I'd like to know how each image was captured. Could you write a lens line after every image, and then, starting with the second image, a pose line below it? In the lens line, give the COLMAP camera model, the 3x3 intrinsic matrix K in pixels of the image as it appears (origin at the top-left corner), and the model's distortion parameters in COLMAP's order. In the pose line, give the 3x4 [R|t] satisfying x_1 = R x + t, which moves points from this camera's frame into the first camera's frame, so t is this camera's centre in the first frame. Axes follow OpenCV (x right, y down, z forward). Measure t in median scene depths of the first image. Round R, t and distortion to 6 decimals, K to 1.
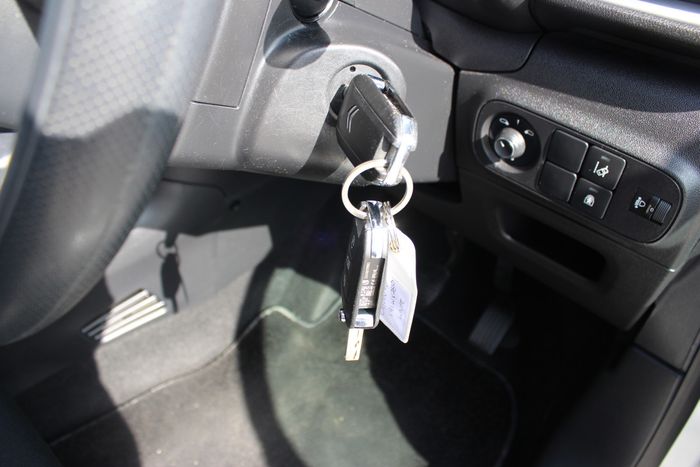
lens RADIAL K [[566.7, 0, 358.5], [0, 566.7, 235.7], [0, 0, 1]] dist [-0.158639, 0.140192]
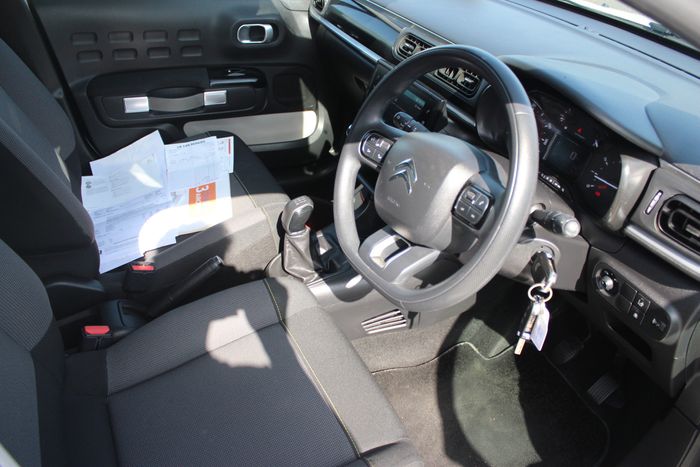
lens RADIAL K [[566.7, 0, 358.5], [0, 566.7, 235.7], [0, 0, 1]] dist [-0.158639, 0.140192]
pose [[0.925487, 0.206647, -0.317444, 0.010725], [-0.237990, 0.969228, -0.062904, 0.029294], [0.294677, 0.133765, 0.946188, -1.440522]]
